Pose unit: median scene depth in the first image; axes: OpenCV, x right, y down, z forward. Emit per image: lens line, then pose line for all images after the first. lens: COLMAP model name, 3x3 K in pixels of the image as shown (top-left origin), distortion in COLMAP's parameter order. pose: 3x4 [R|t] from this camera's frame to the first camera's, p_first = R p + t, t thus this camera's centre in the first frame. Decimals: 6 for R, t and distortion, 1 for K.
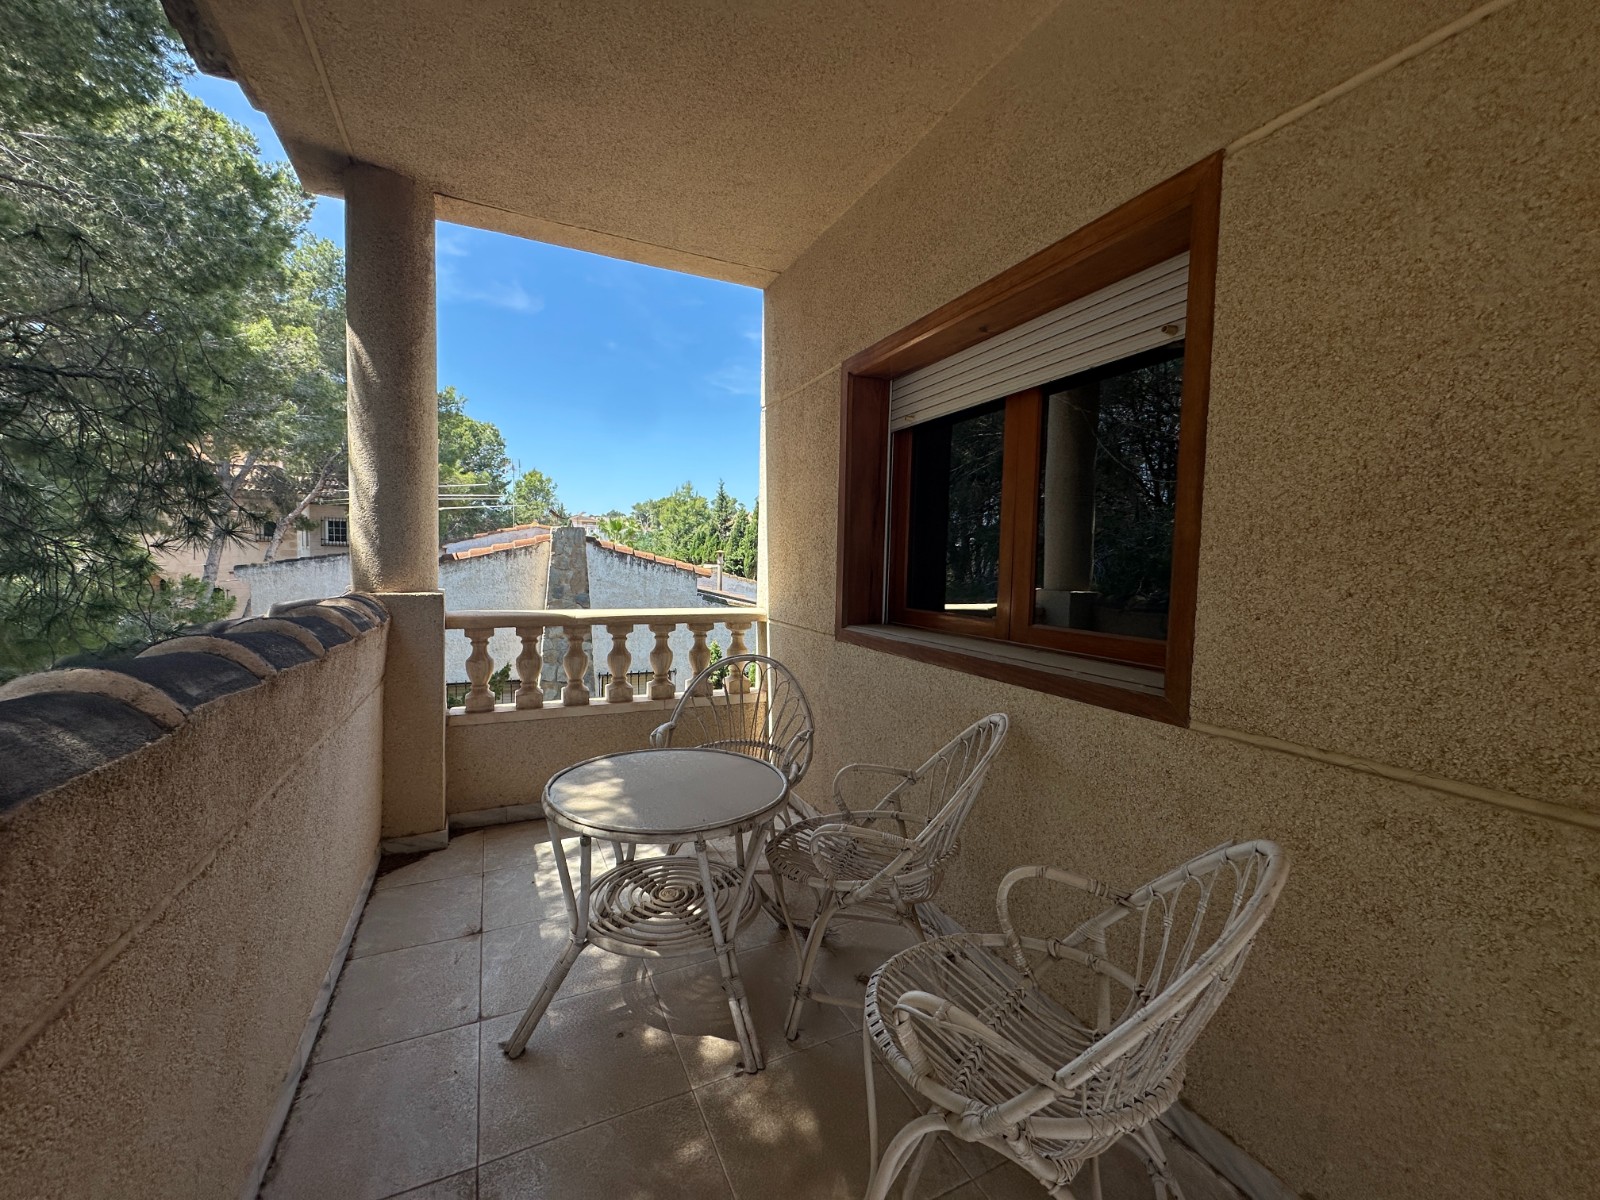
lens RADIAL K [[636.5, 0, 801.5], [0, 636.5, 592.8], [0, 0, 1]] dist [0.001619, 0.000184]
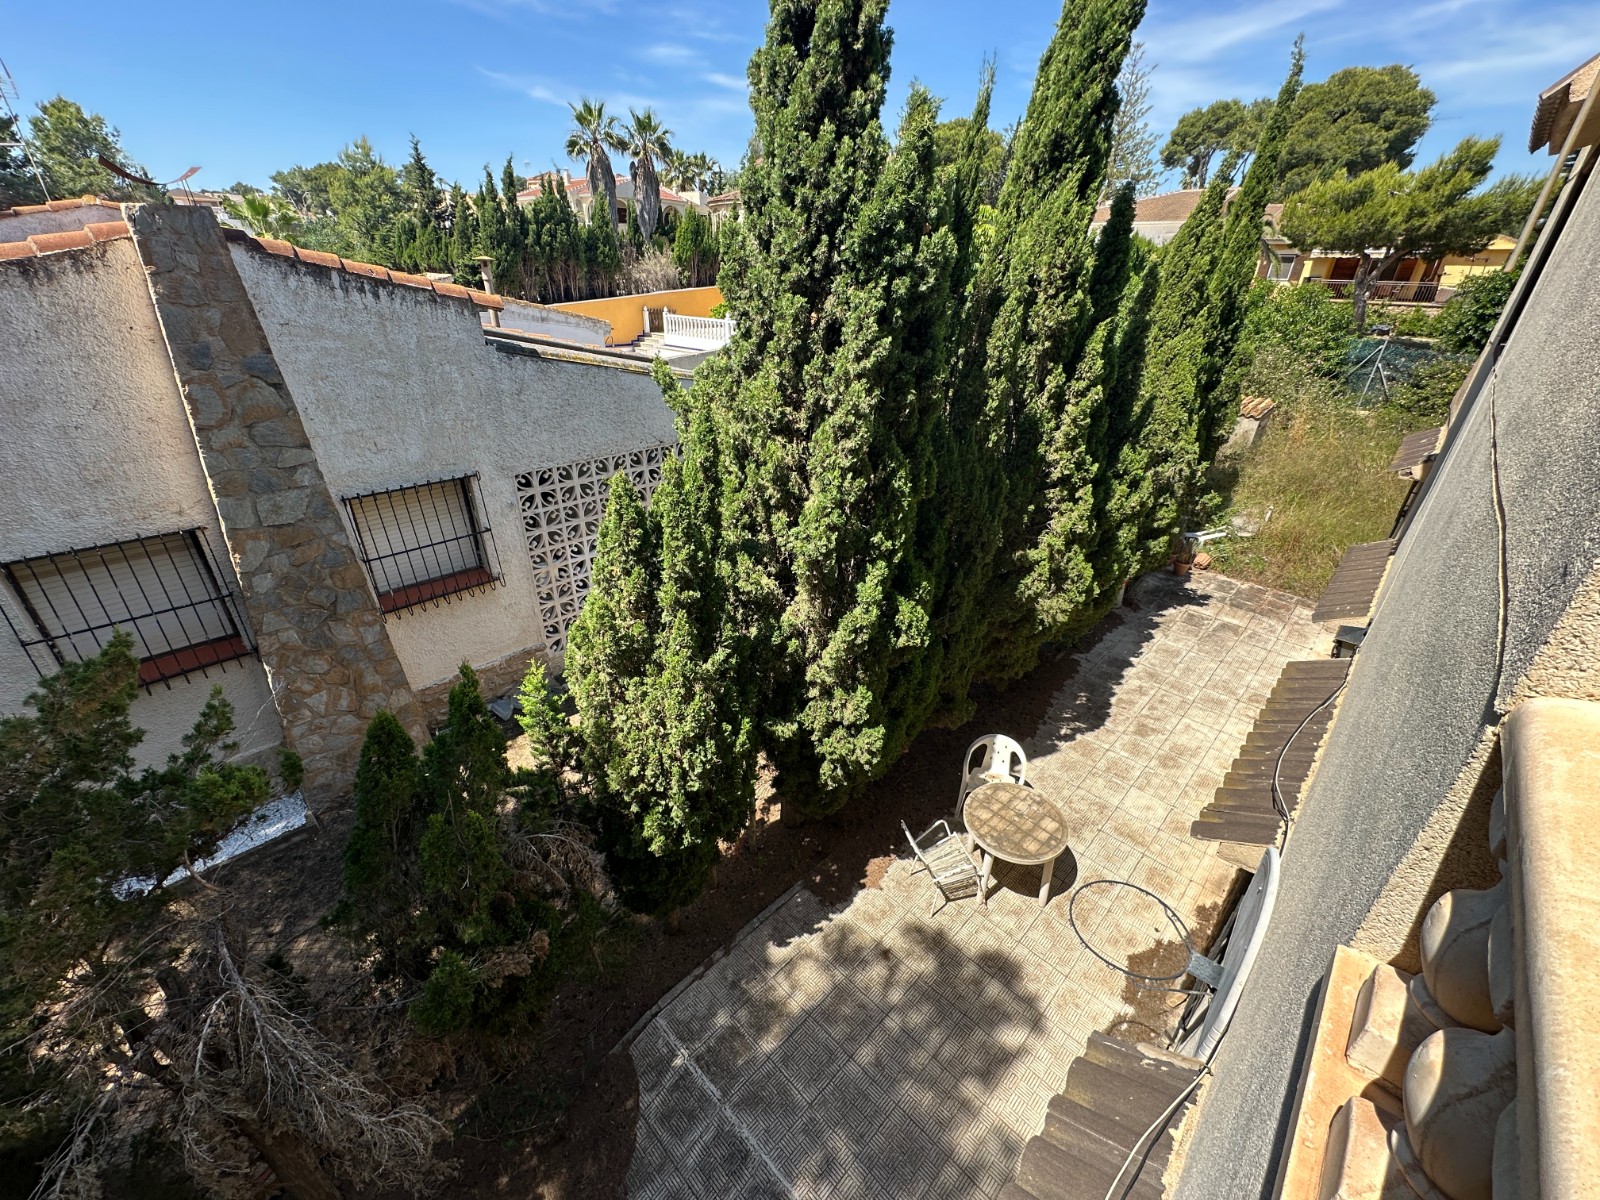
lens RADIAL K [[636.5, 0, 801.5], [0, 636.5, 592.8], [0, 0, 1]] dist [0.001619, 0.000184]
pose [[0.938079, -0.162379, 0.306009, -0.069430], [0.020600, 0.907926, 0.418625, -0.018540], [-0.345809, -0.386399, 0.855051, 0.192015]]
